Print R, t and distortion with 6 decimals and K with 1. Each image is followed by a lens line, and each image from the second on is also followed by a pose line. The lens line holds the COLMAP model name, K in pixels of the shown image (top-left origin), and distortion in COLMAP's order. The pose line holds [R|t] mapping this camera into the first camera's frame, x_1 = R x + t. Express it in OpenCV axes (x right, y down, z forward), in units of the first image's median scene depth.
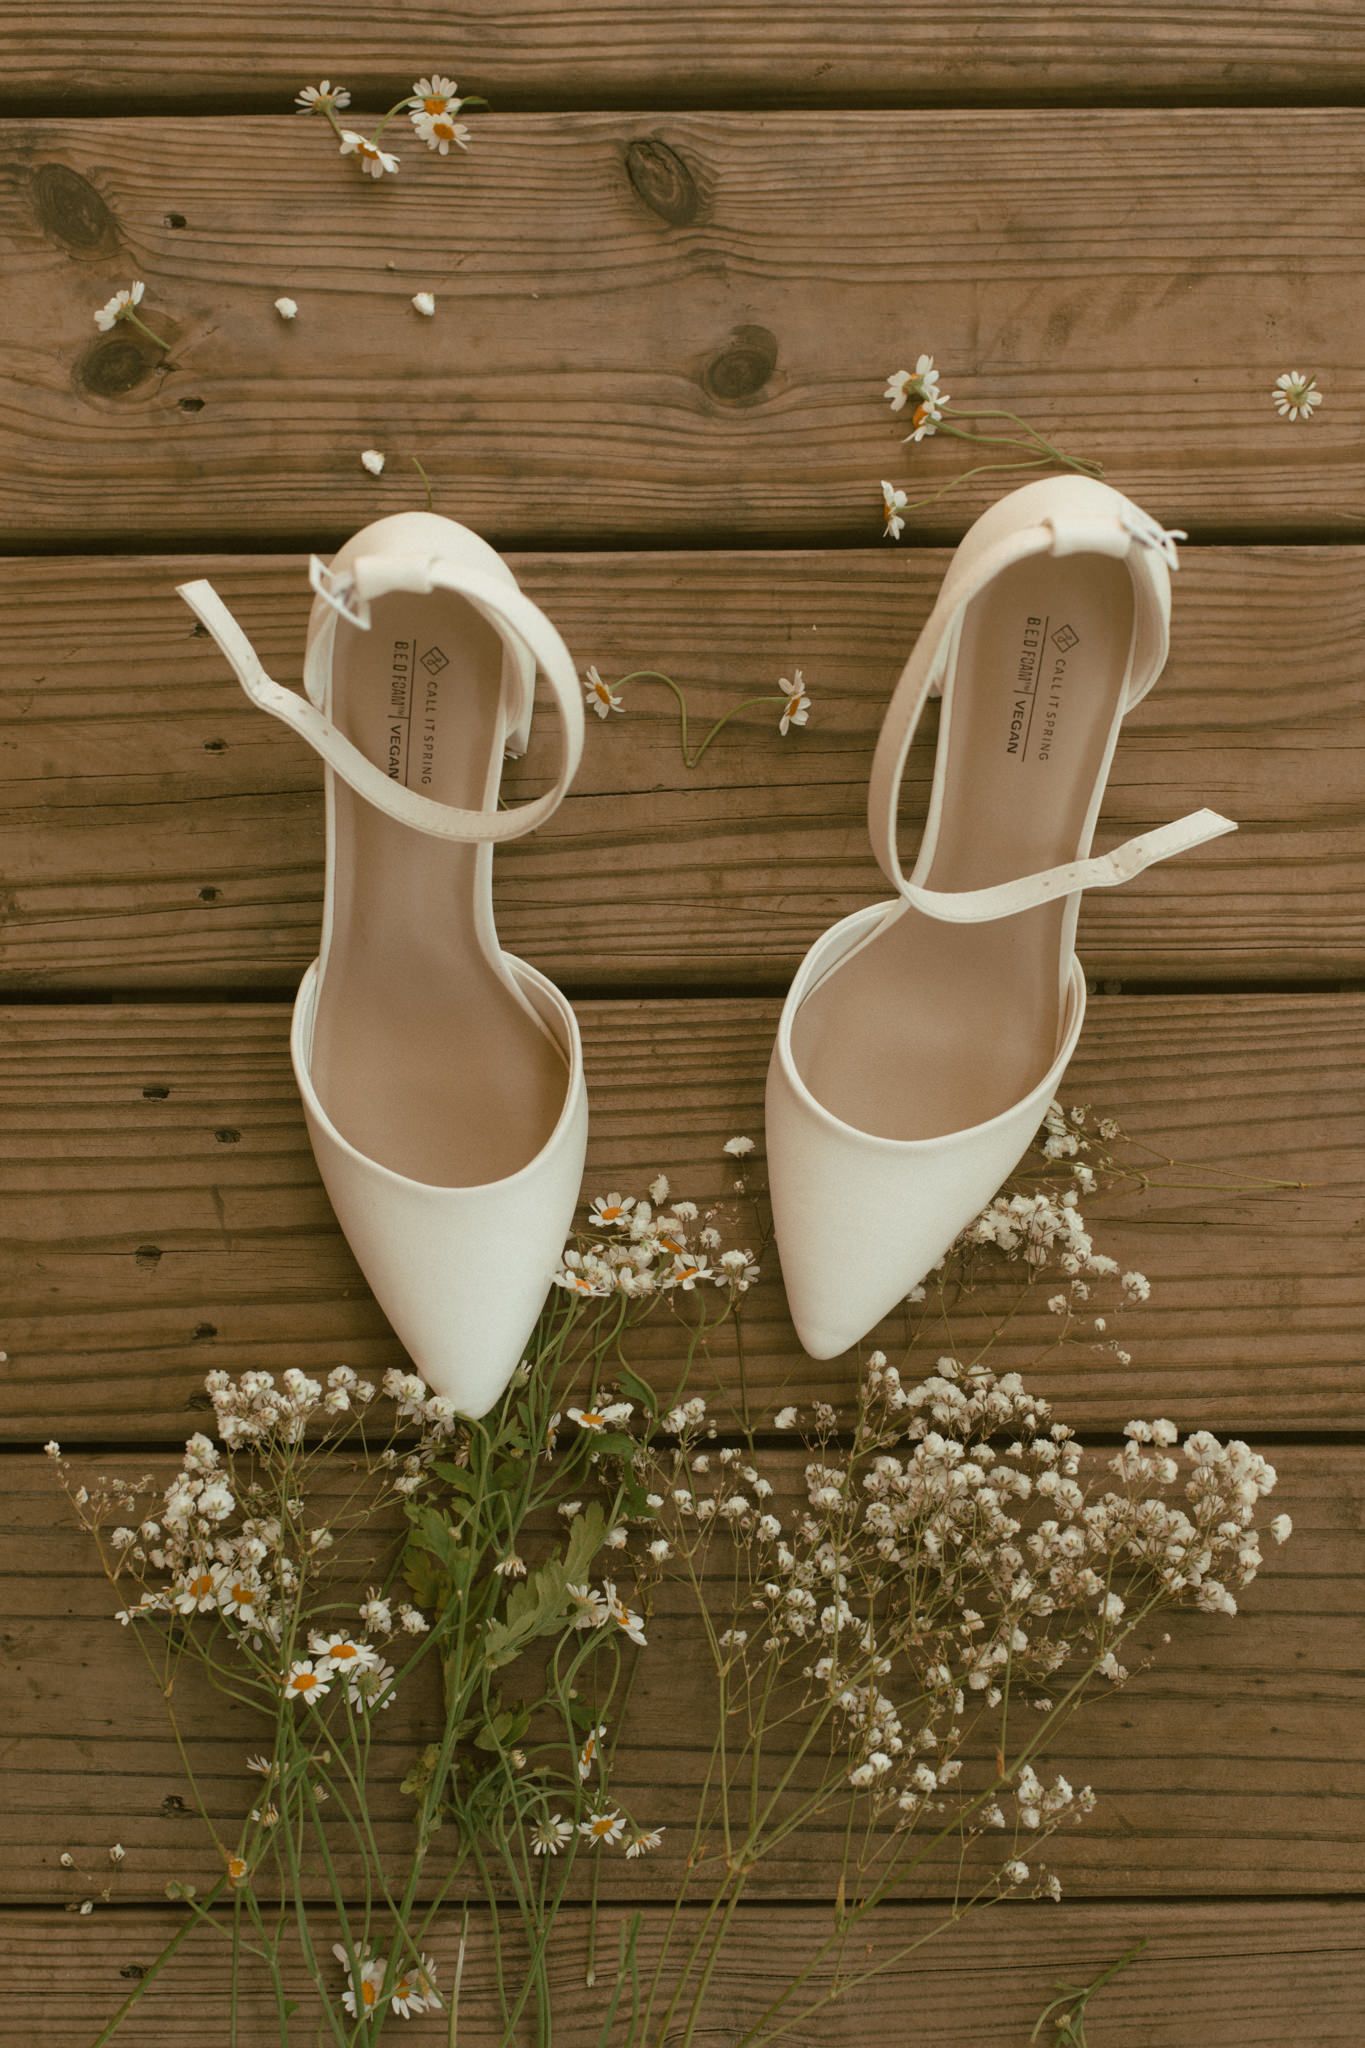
lens RADIAL K [[3037.2, 0, 681.1], [0, 3037.2, 1022.3], [0, 0, 1]] dist [-0.056297, 0.000000]
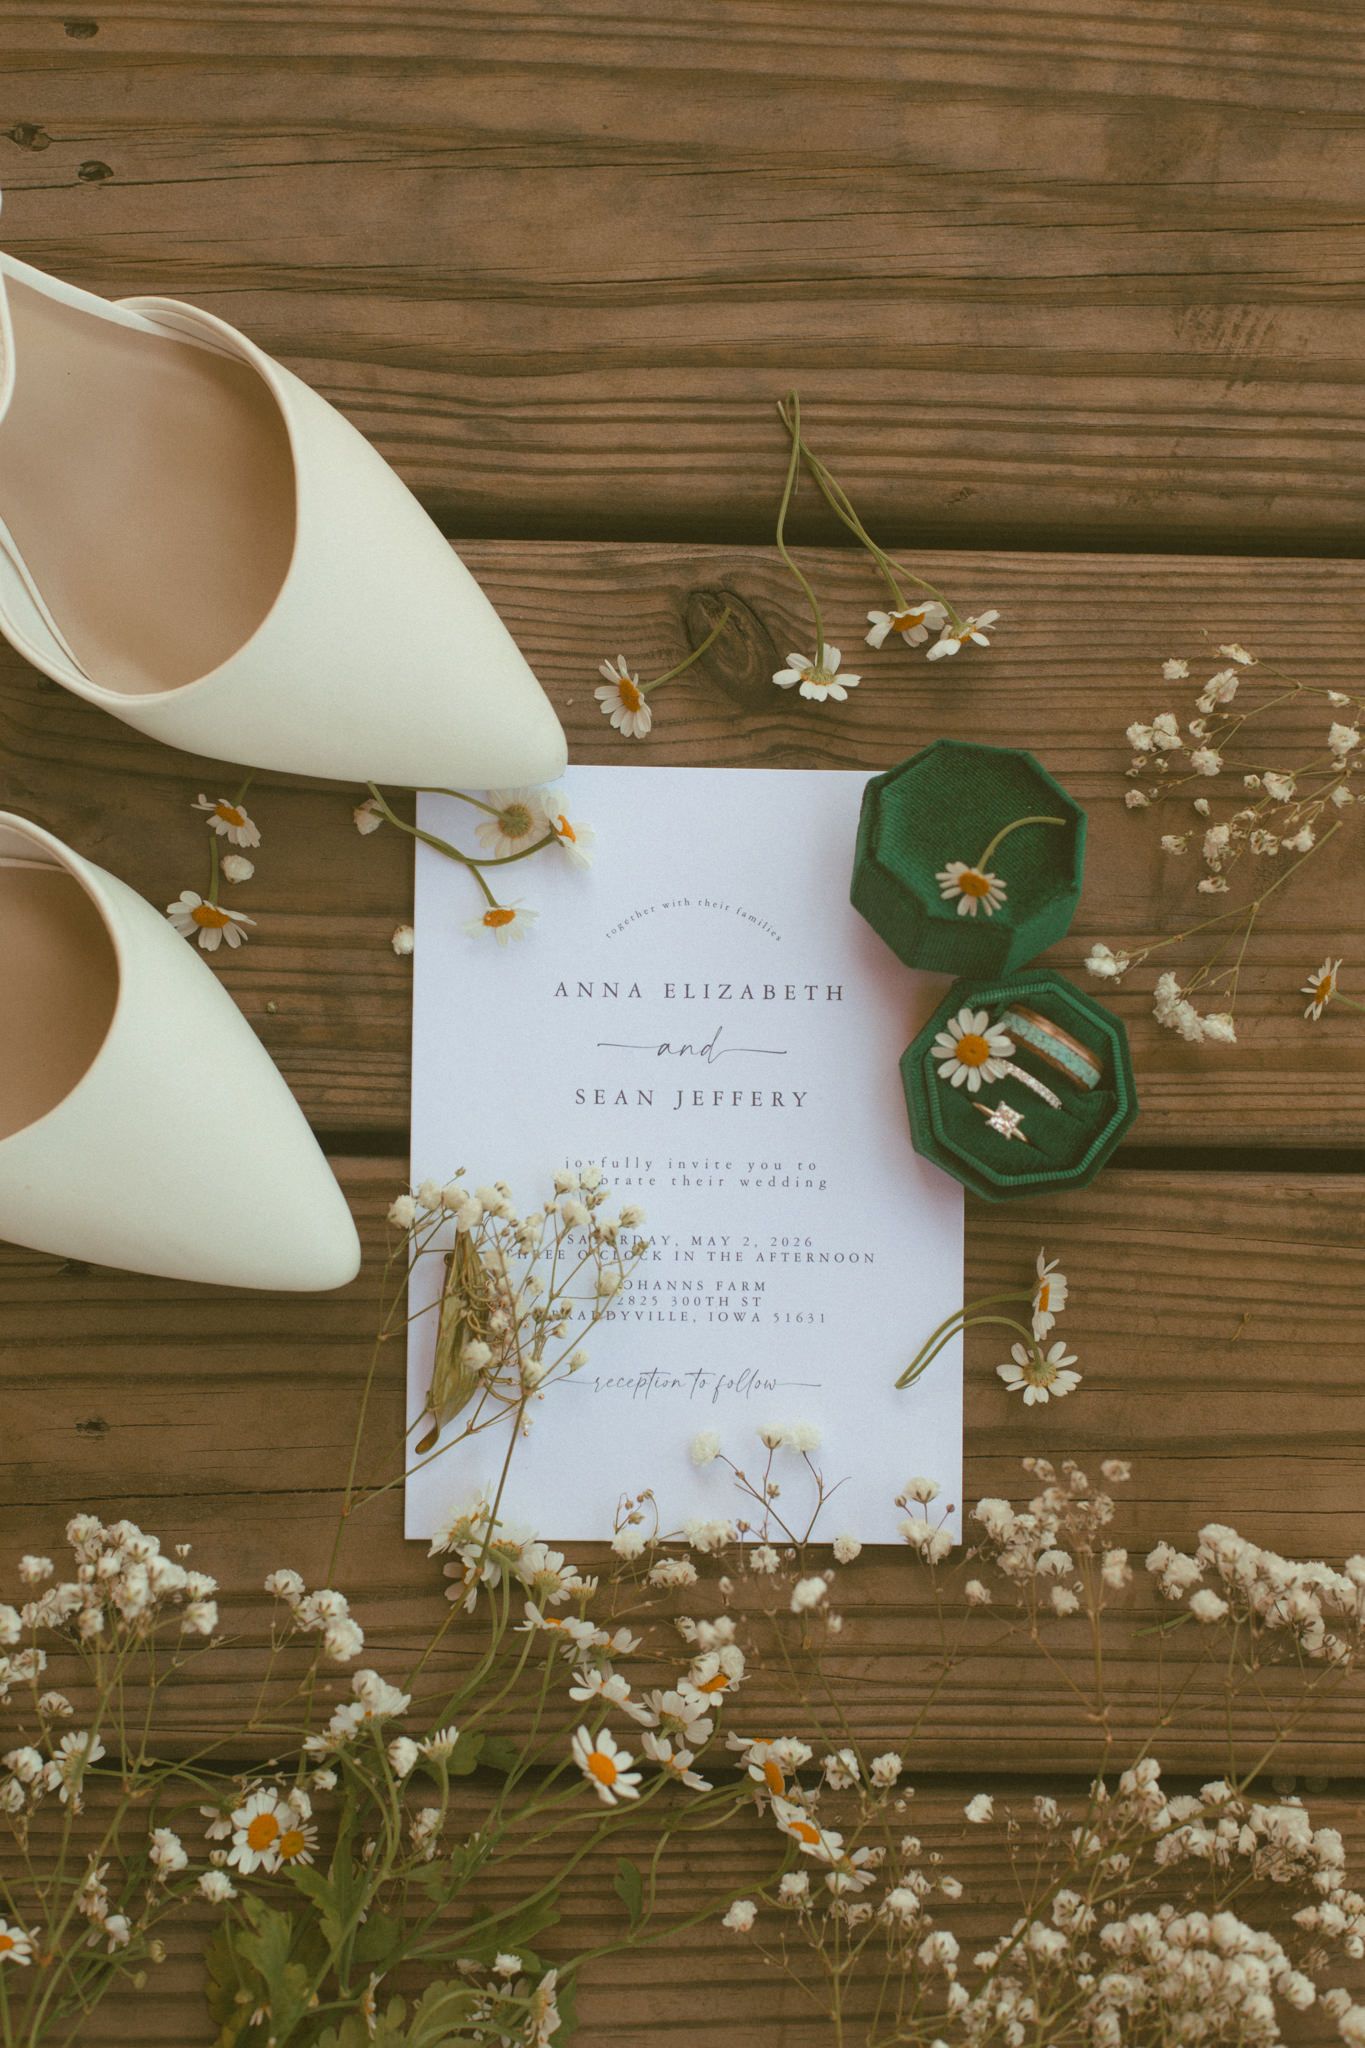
lens RADIAL K [[3037.2, 0, 682.5], [0, 3037.2, 1026.0], [0, 0, 1]] dist [-0.056297, 0.000000]
pose [[0.999658, 0.022962, -0.012476, -0.007283], [-0.025252, 0.971657, -0.235044, -0.020800], [0.006725, 0.235279, 0.971905, 0.321895]]
